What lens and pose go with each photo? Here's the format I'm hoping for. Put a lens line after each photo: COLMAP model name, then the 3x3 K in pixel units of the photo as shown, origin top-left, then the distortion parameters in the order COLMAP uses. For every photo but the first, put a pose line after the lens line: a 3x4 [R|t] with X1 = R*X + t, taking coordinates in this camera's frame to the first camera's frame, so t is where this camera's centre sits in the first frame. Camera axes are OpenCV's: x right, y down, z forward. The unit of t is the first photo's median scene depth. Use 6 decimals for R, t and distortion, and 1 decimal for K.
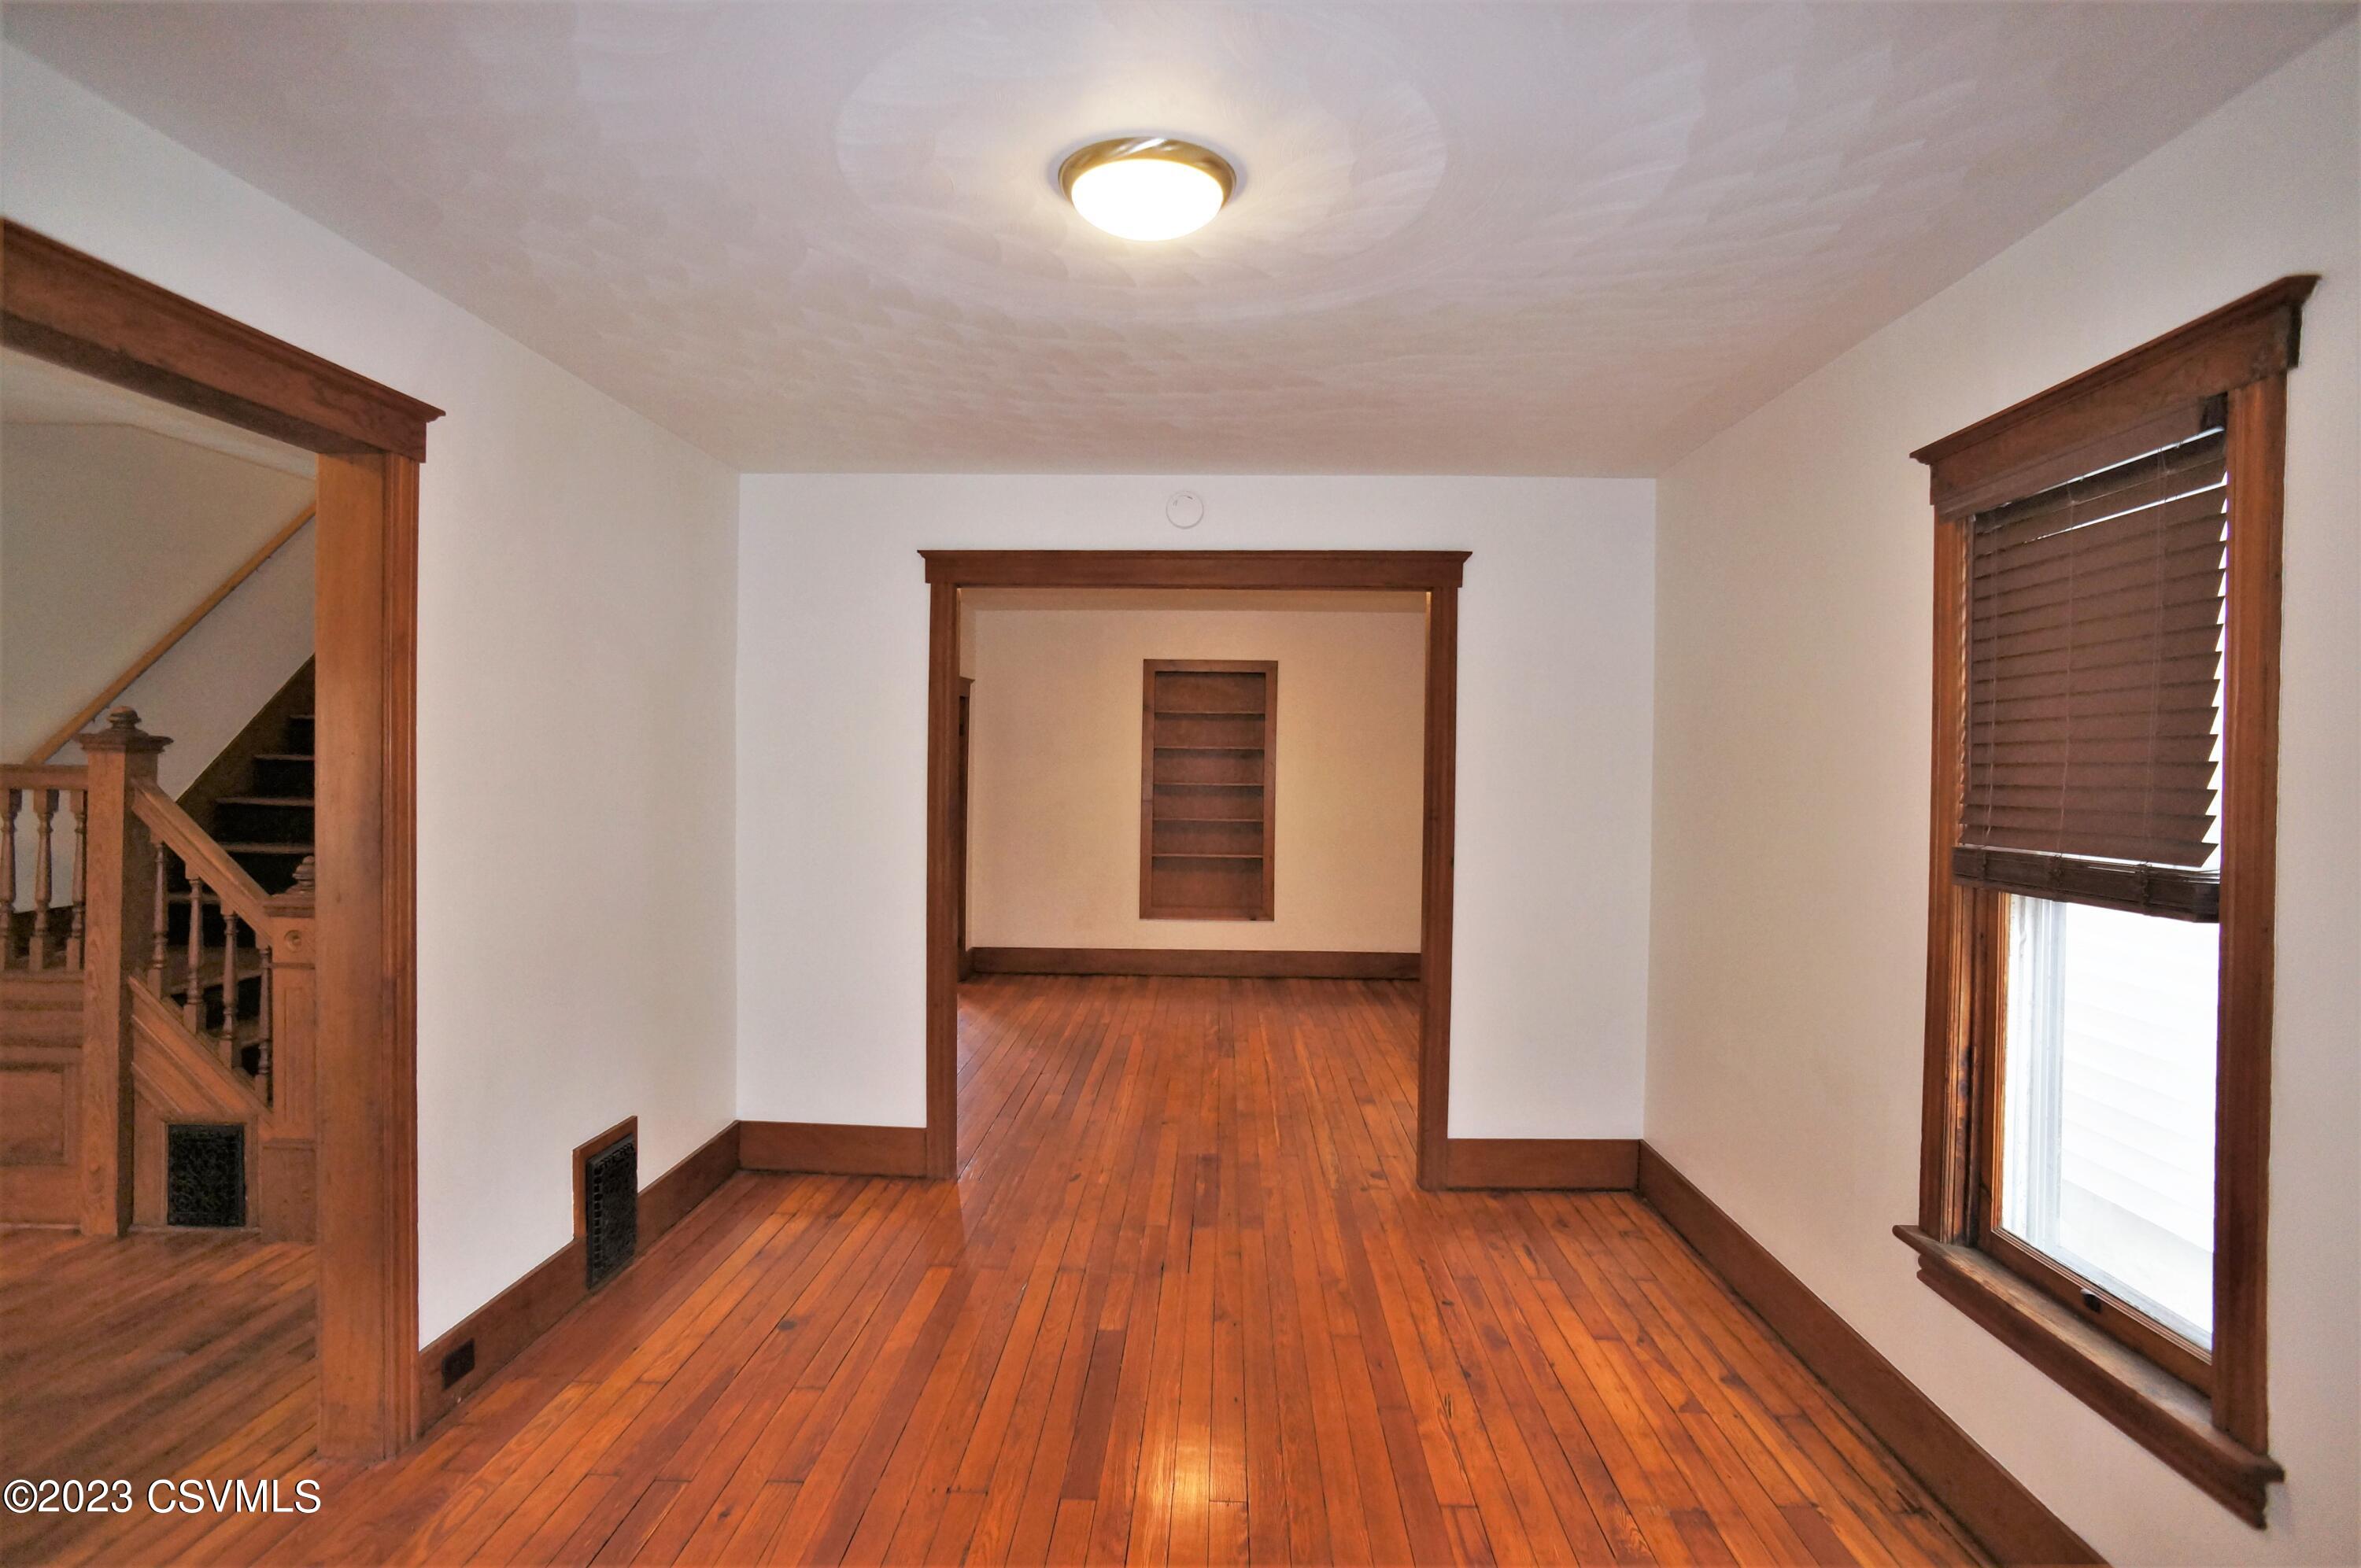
lens RADIAL K [[1217.5, 0, 1174.1], [0, 1217.5, 771.7], [0, 0, 1]] dist [-0.005083, 0.000202]
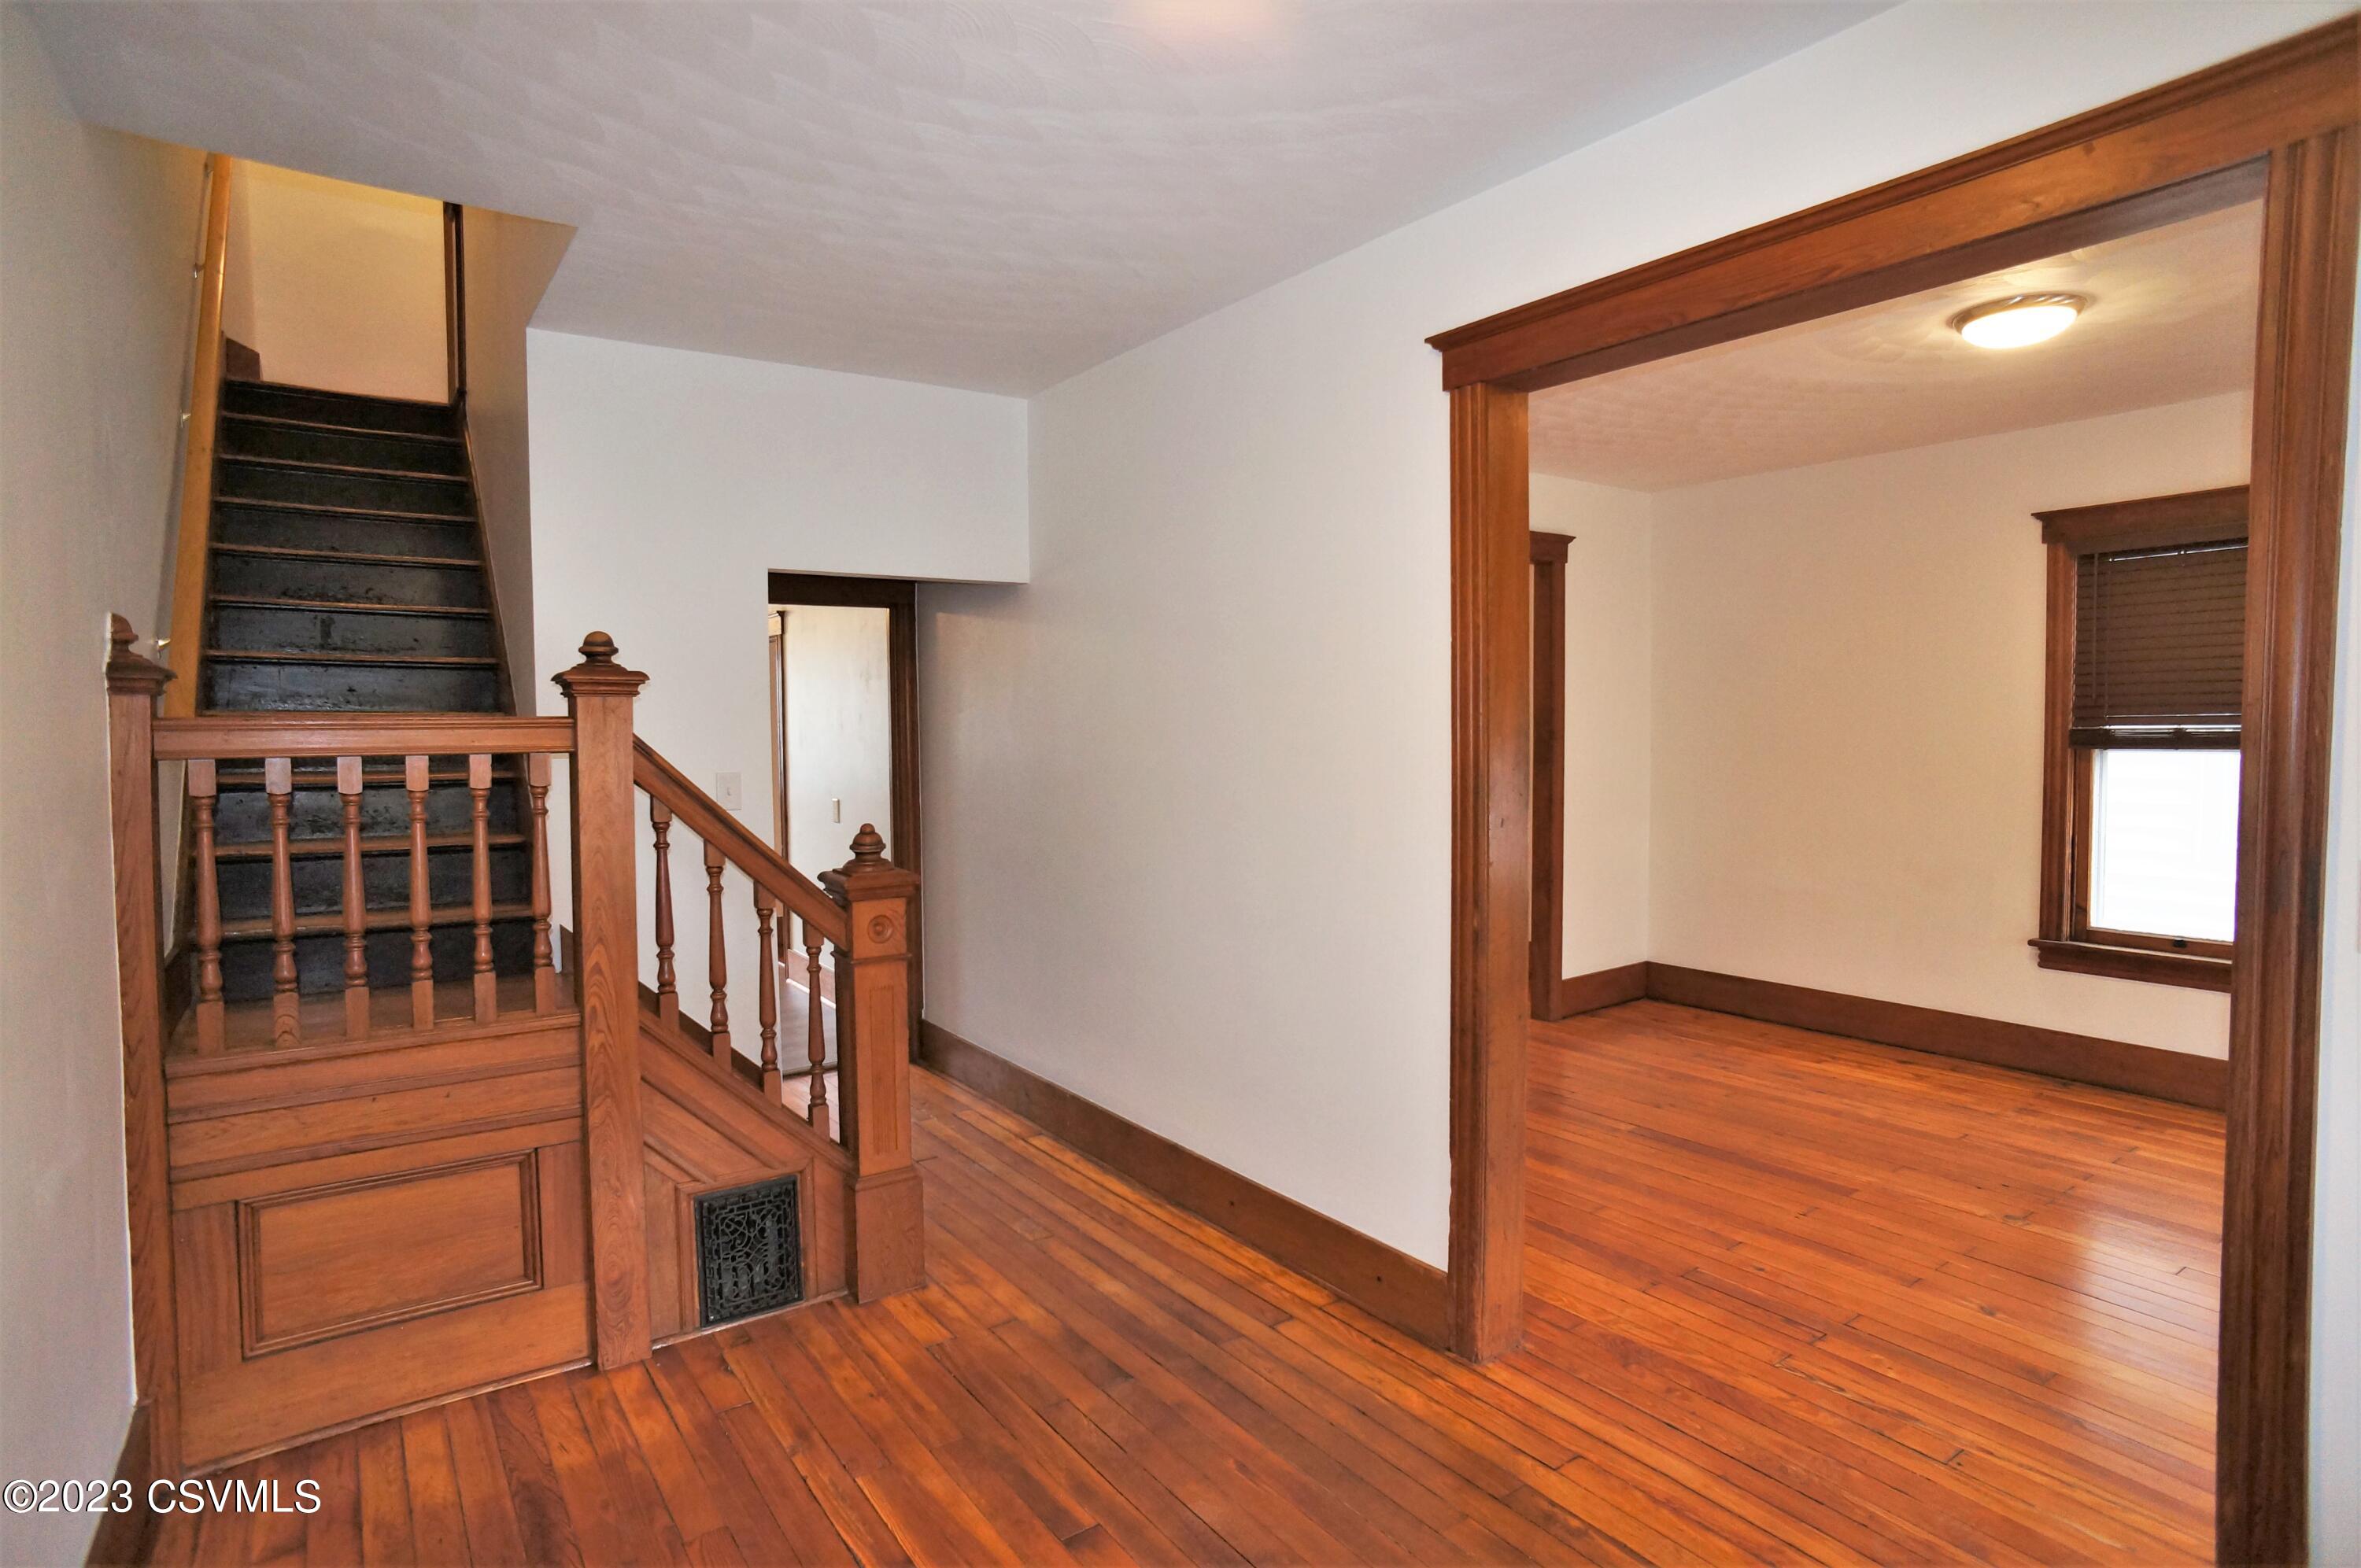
lens RADIAL K [[1217.5, 0, 1174.1], [0, 1217.5, 771.7], [0, 0, 1]] dist [-0.005083, 0.000202]
pose [[0.787898, -0.046059, 0.614081, -1.283995], [0.029413, 0.998876, 0.037182, 0.014111], [-0.615103, -0.011234, 0.788366, 0.293491]]
